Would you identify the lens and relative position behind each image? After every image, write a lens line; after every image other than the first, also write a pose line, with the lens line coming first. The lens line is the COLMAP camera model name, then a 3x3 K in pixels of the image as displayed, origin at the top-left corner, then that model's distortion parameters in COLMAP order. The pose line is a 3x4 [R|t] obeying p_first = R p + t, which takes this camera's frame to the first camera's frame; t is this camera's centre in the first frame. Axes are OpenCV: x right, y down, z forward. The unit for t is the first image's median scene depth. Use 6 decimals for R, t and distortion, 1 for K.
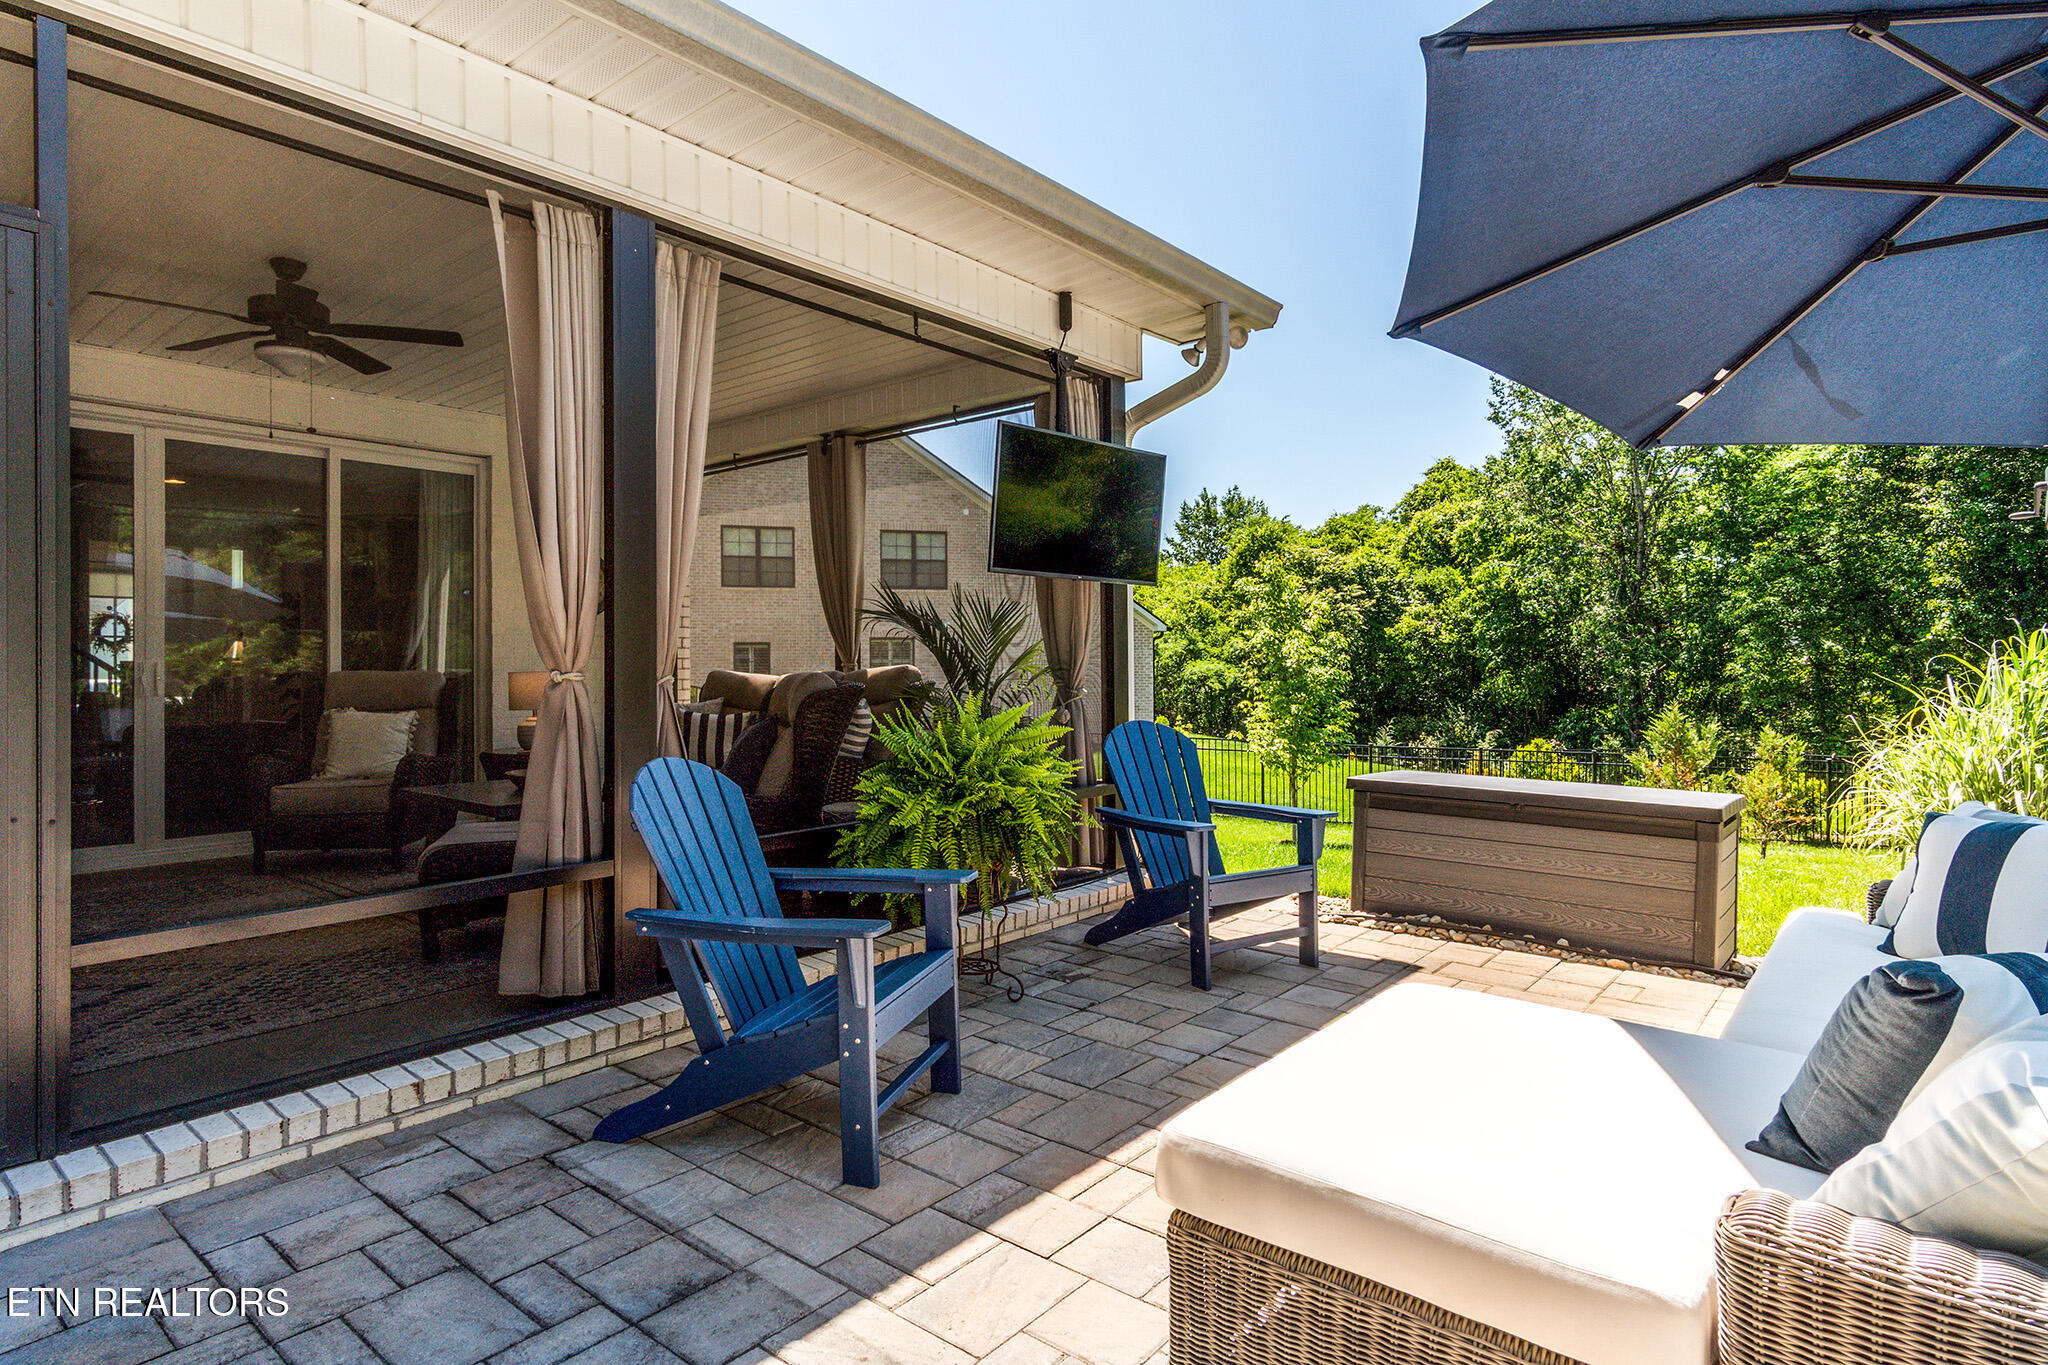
lens RADIAL K [[1093.0, 0, 1025.1], [0, 1093.0, 661.8], [0, 0, 1]] dist [0.015660, -0.002698]
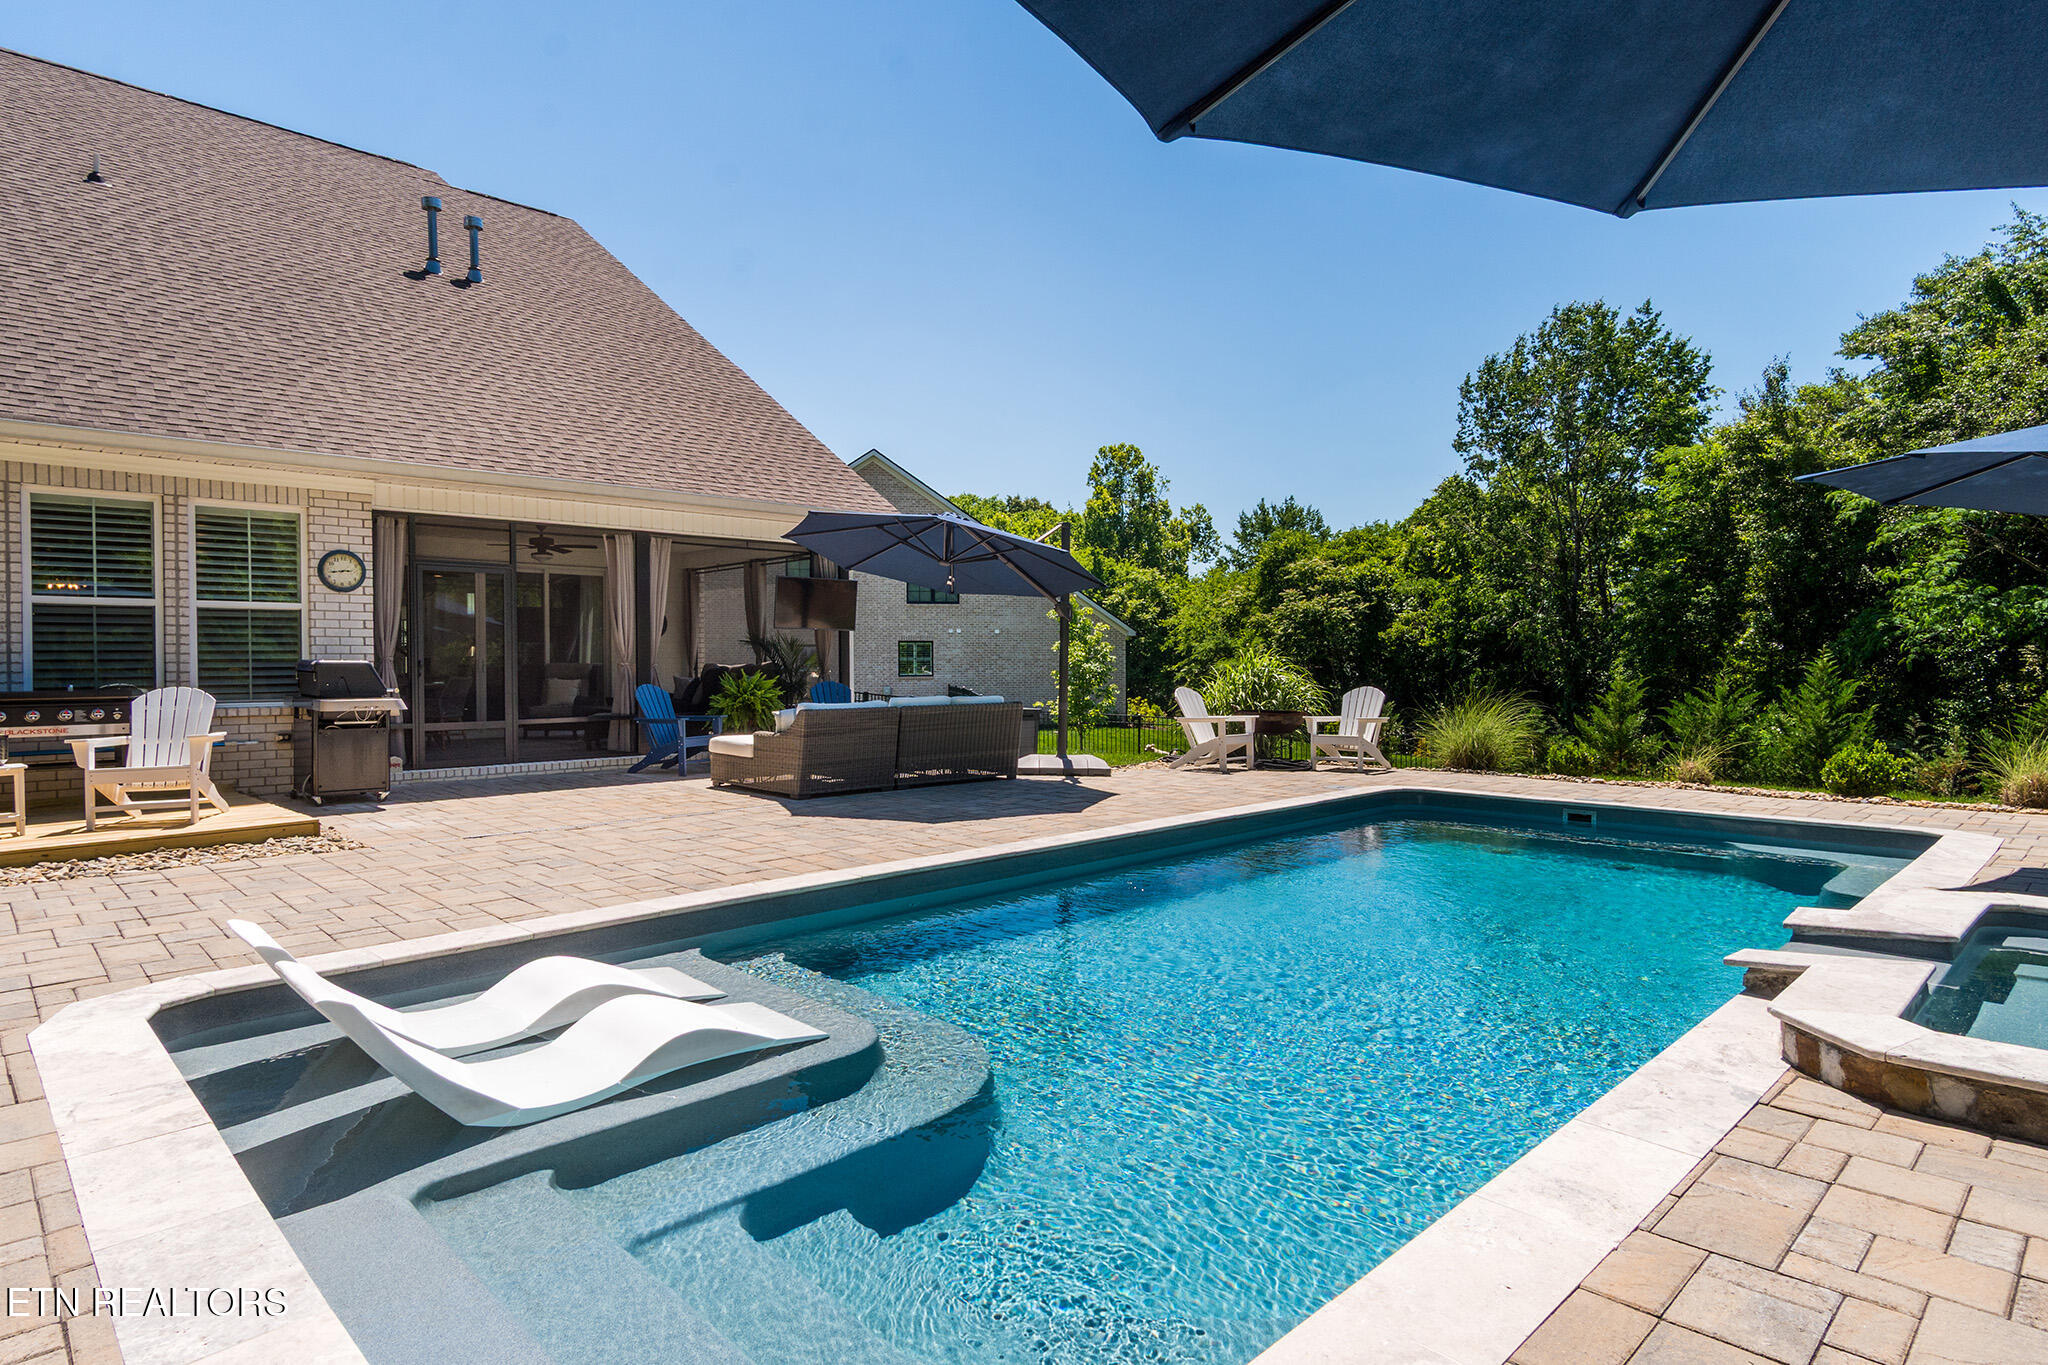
lens RADIAL K [[1138.5, 0, 1026.7], [0, 1138.5, 683.3], [0, 0, 1]] dist [0.004576, 0.000577]
pose [[0.993029, 0.007081, -0.117660, 0.110581], [-0.004691, 0.999777, 0.020574, -0.000383], [0.117780, -0.019878, 0.992841, -0.212592]]
